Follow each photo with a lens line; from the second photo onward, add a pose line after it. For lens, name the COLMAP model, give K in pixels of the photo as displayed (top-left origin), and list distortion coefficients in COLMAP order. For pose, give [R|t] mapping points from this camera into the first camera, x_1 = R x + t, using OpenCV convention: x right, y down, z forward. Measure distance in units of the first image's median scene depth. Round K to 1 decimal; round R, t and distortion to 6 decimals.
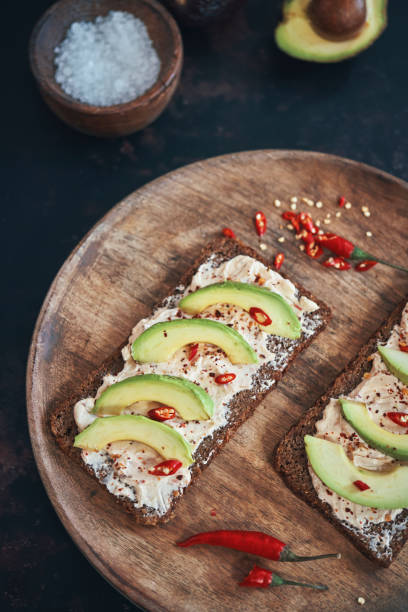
lens RADIAL K [[872.2, 0, 204.0], [0, 872.2, 306.0], [0, 0, 1]] dist [0.025966, 0.089811]
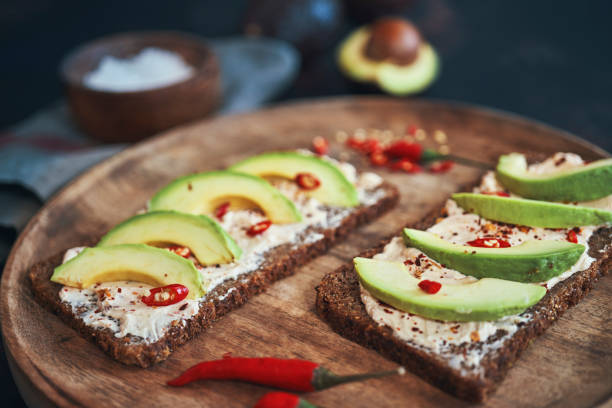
lens RADIAL K [[887.2, 0, 304.0], [0, 887.2, 202.2], [0, 0, 1]] dist [0.031542, 0.043879]
pose [[0.994759, -0.049728, -0.089340, 0.138939], [-0.019242, 0.767107, -0.641230, 0.585032], [0.100421, 0.639588, 0.762130, 0.375865]]
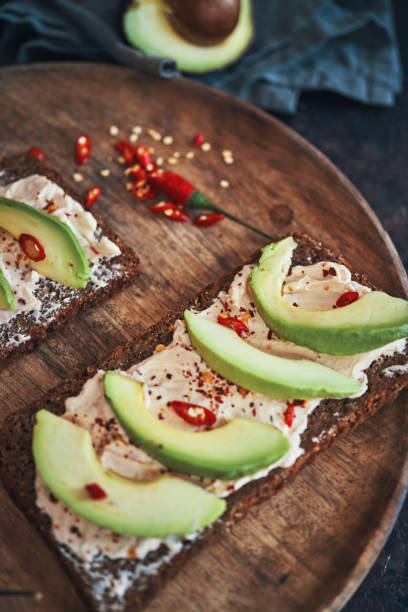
lens RADIAL K [[887.2, 0, 204.0], [0, 887.2, 306.0], [0, 0, 1]] dist [0.031542, 0.043879]
pose [[0.983896, 0.151573, -0.094729, 0.284305], [-0.166300, 0.970545, -0.174318, 0.164740], [0.065516, 0.187264, 0.980122, 0.318123]]
